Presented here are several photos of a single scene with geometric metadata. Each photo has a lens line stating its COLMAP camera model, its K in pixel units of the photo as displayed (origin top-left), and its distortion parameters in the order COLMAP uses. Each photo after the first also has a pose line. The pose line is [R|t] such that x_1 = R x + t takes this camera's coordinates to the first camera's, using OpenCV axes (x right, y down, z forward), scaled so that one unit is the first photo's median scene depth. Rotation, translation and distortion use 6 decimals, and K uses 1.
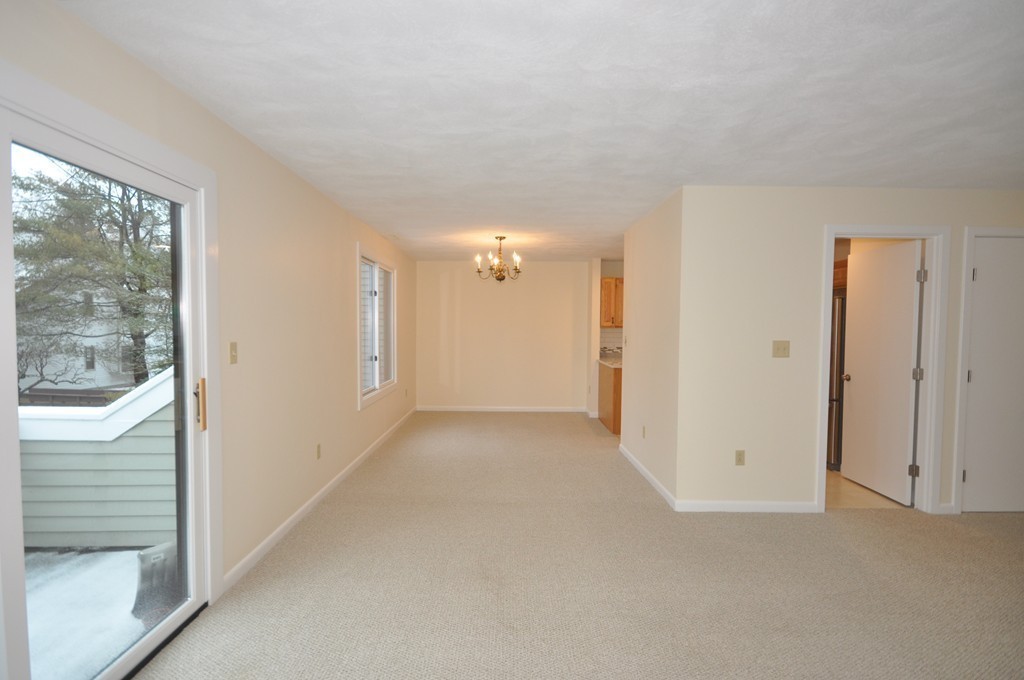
lens RADIAL K [[481.0, 0, 510.6], [0, 481.0, 345.9], [0, 0, 1]] dist [0.004266, 0.000720]
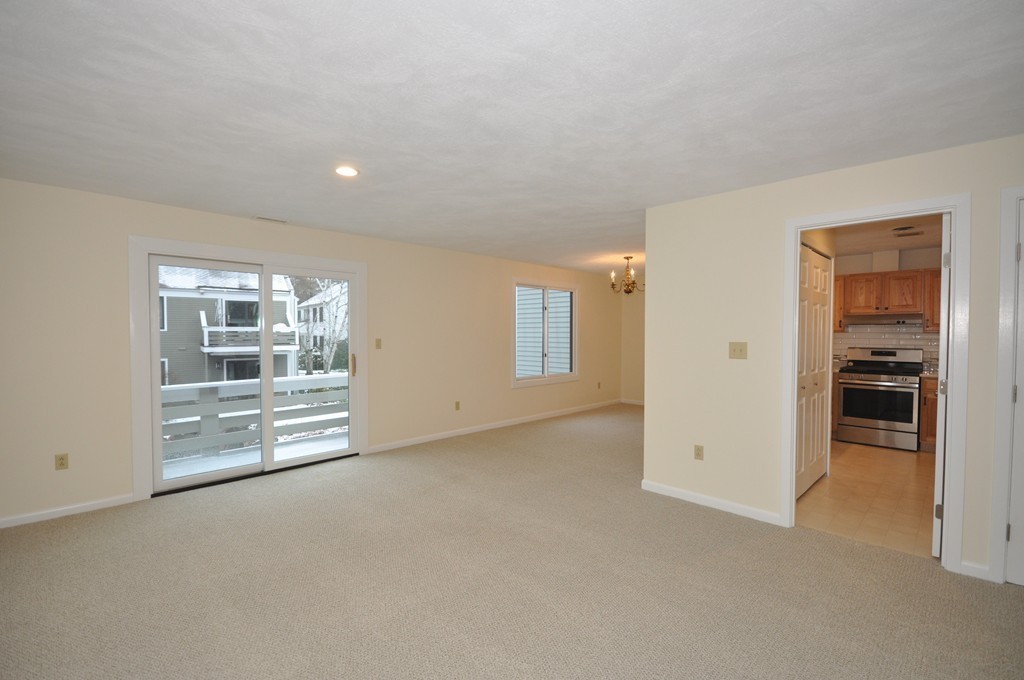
lens RADIAL K [[448.1, 0, 510.4], [0, 448.1, 346.7], [0, 0, 1]] dist [0.000067, -0.000056]
pose [[0.718169, 0.015615, -0.695693, 0.854221], [-0.025169, 0.999677, -0.003544, 0.013465], [0.695413, 0.020055, 0.718330, -0.000882]]
